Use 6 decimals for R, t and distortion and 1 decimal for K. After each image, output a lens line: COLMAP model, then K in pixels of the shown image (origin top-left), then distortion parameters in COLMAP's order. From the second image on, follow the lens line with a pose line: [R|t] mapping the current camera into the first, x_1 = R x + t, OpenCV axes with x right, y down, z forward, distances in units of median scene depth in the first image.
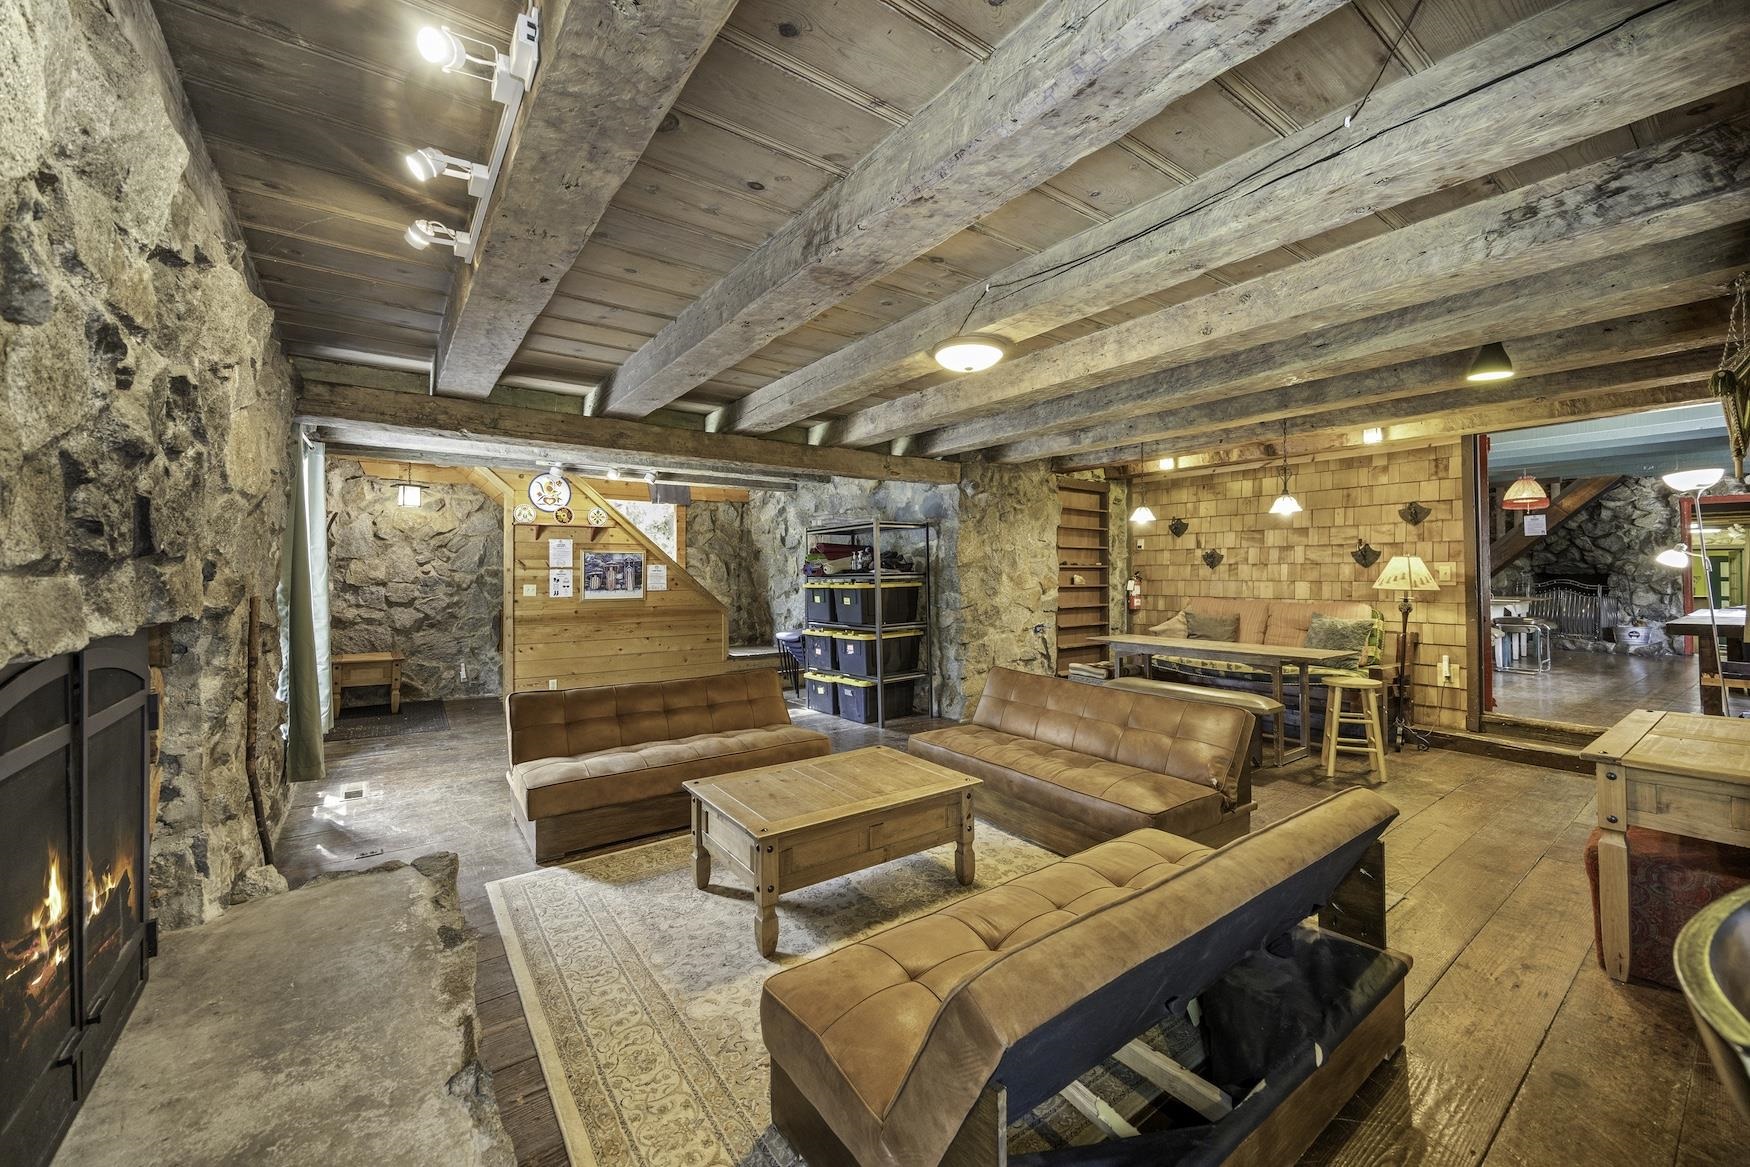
lens RADIAL K [[672.5, 0, 874.5], [0, 672.5, 572.6], [0, 0, 1]] dist [-0.001803, -0.000110]
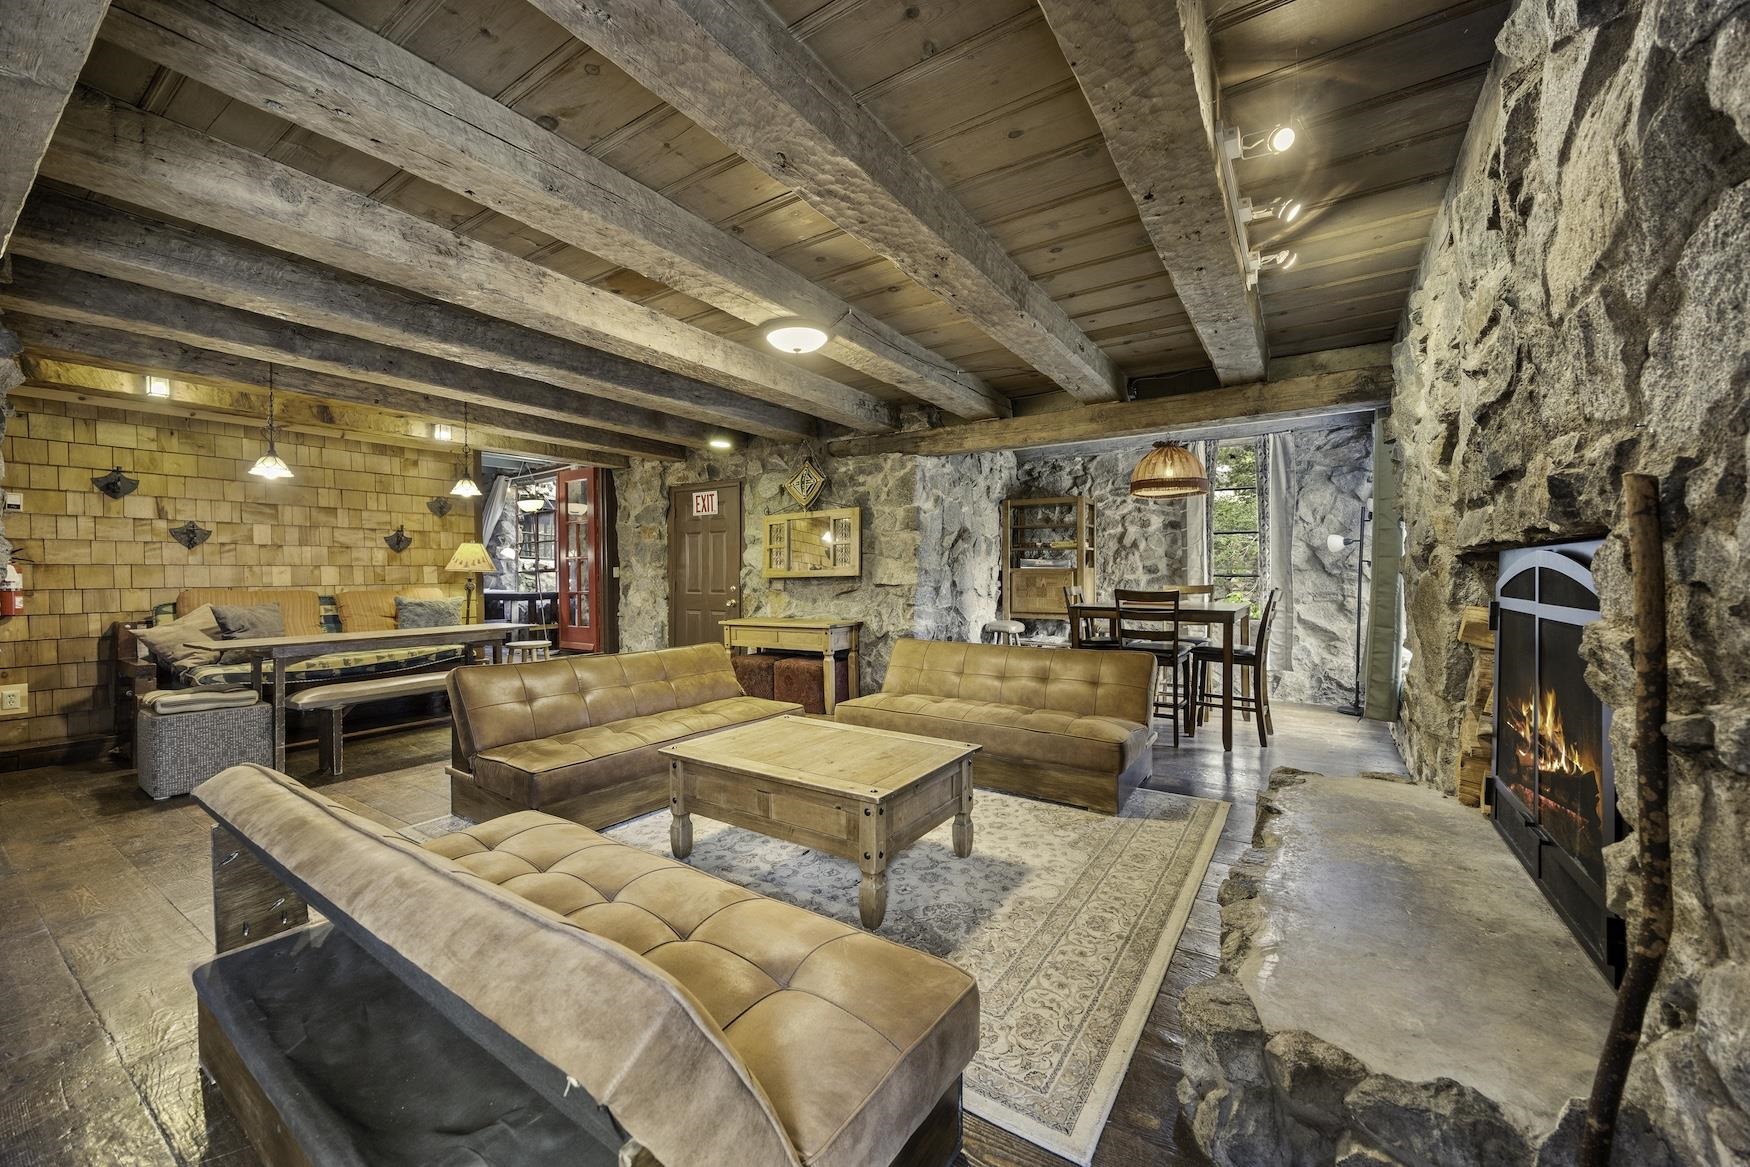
lens RADIAL K [[630.5, 0, 877.6], [0, 630.5, 577.6], [0, 0, 1]] dist [-0.001101, -0.000058]
pose [[-0.322308, 0.000990, 0.946634, -0.436600], [0.010070, 0.999946, 0.002383, 0.036046], [-0.946581, 0.010301, -0.322301, 0.593472]]
